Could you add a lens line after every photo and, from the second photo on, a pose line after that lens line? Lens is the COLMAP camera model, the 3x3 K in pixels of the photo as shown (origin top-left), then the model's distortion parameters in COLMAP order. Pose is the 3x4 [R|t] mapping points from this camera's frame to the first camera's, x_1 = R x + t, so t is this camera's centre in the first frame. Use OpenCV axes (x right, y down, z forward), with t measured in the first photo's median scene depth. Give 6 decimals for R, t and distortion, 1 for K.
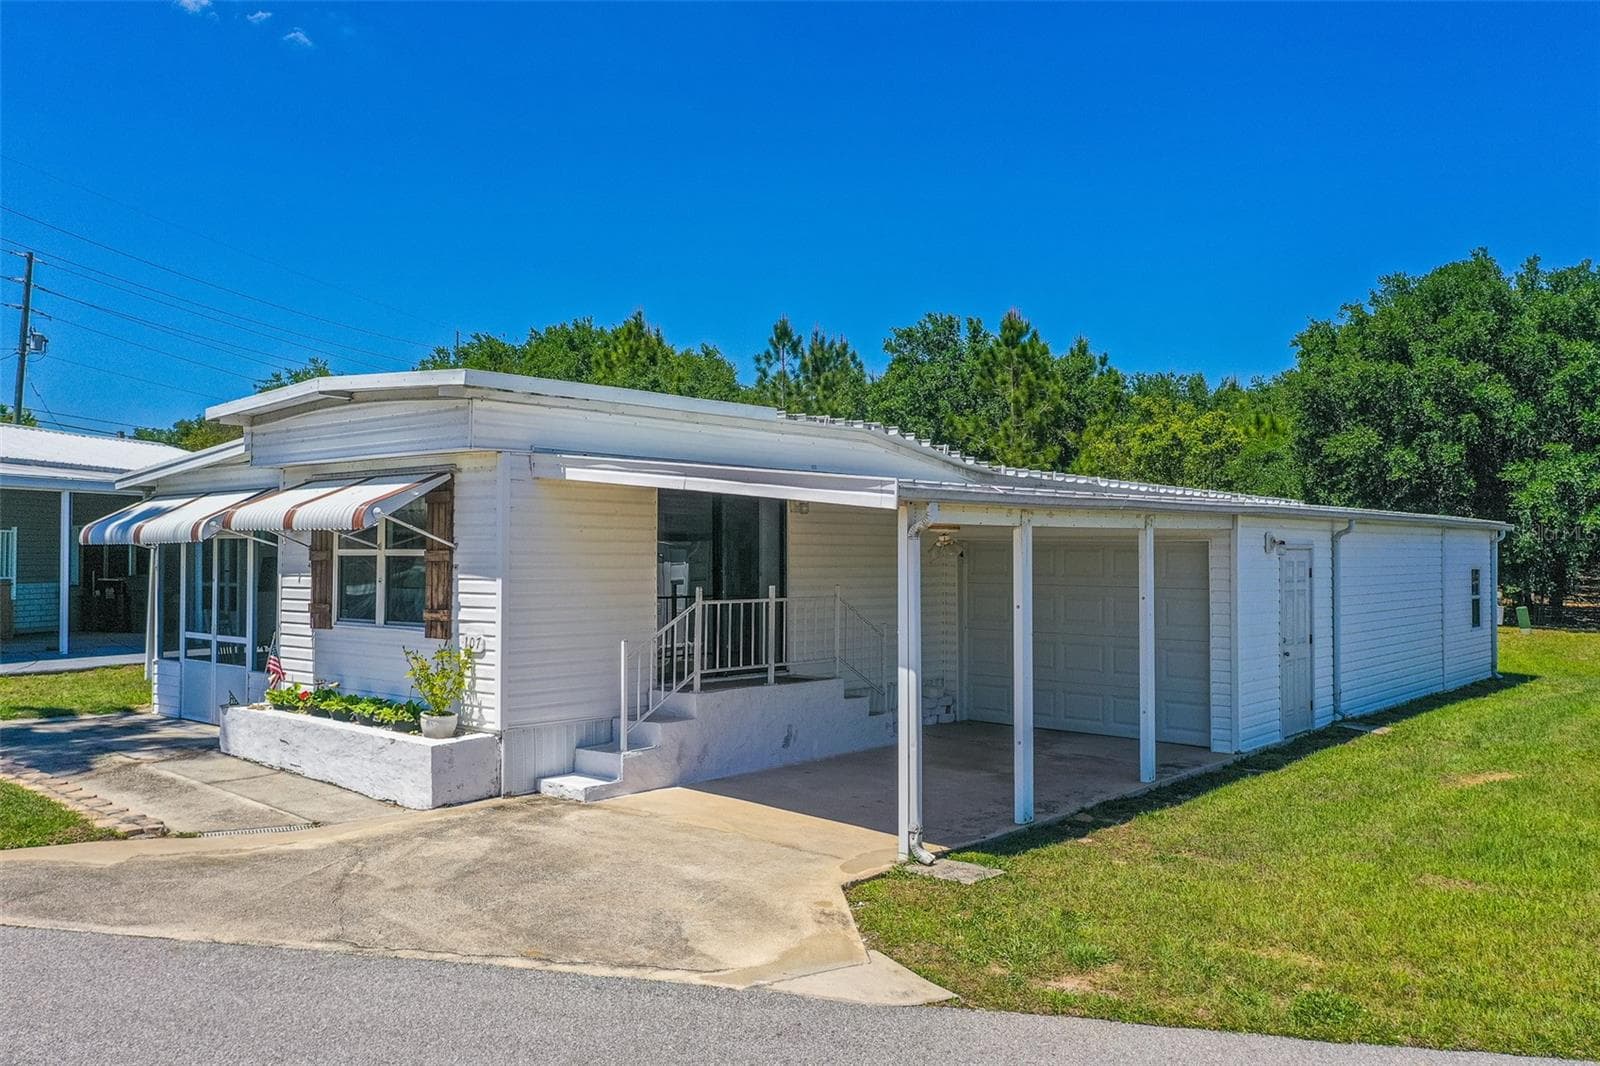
lens RADIAL K [[1260.2, 0, 800.0], [0, 1260.2, 533.0], [0, 0, 1]] dist [0.002852, -0.002666]
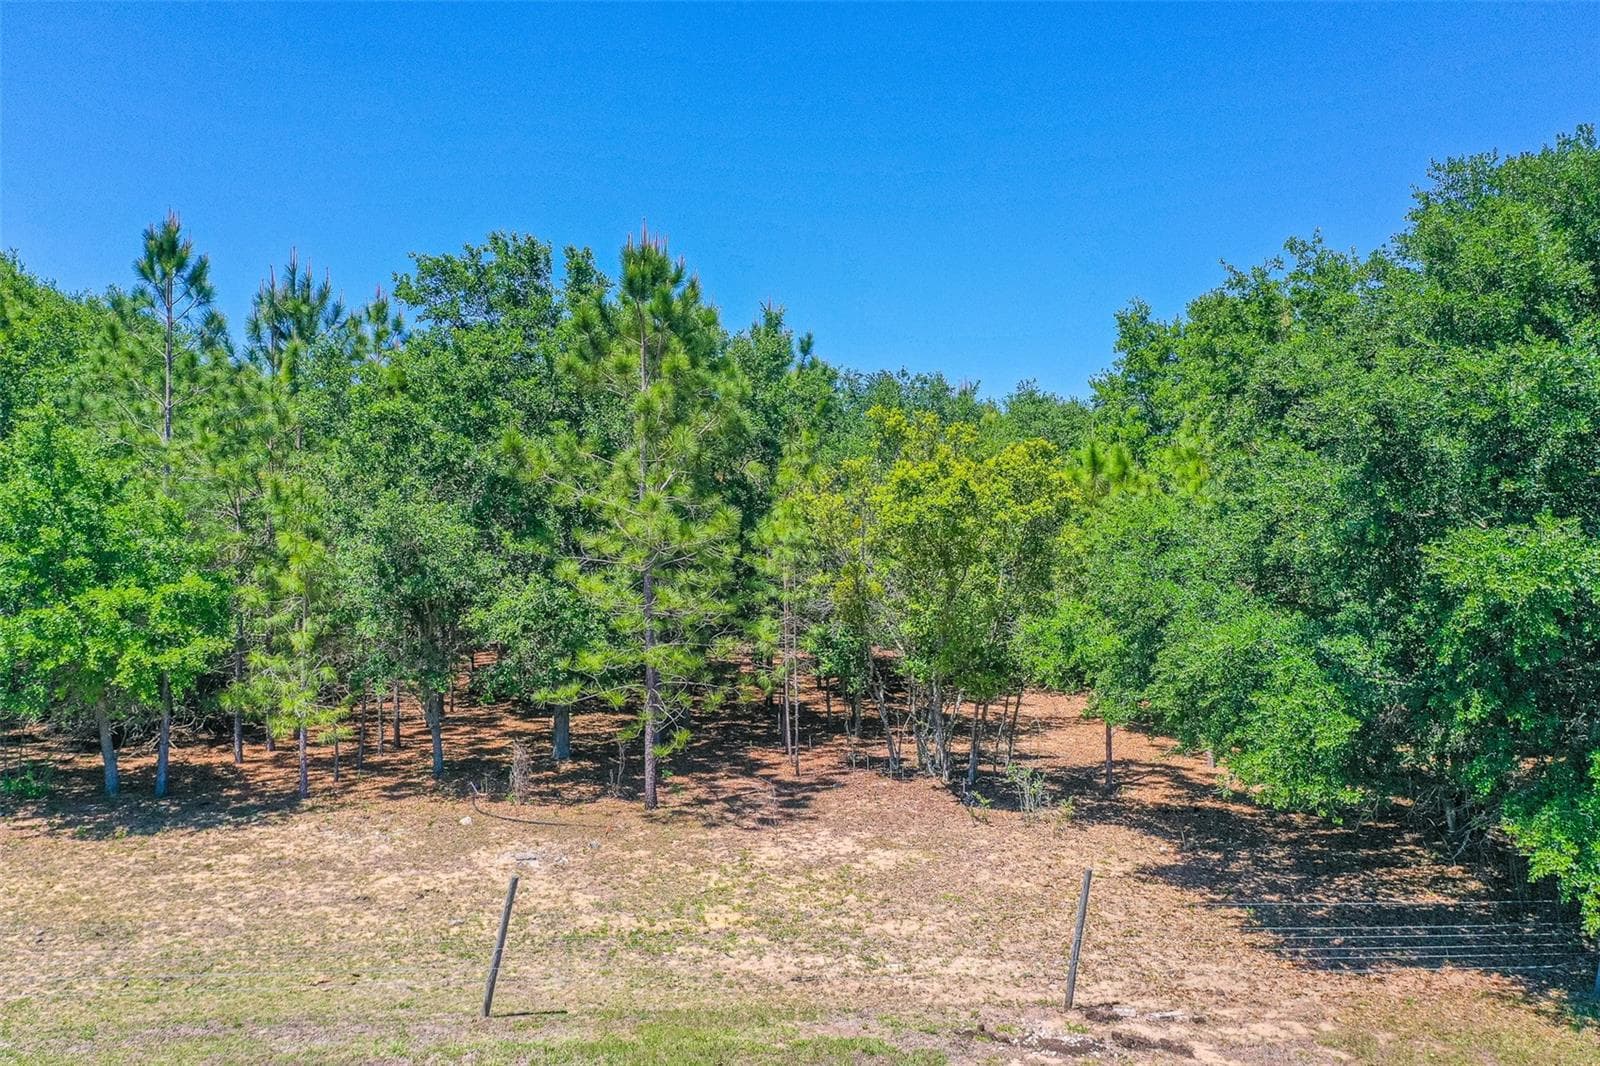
lens RADIAL K [[1260.2, 0, 800.0], [0, 1260.2, 533.0], [0, 0, 1]] dist [0.002852, -0.002666]
pose [[0.966990, 0.005431, 0.254758, 0.097258], [-0.005202, 0.999985, -0.001572, -0.052861], [-0.254763, 0.000195, 0.967004, 0.483365]]
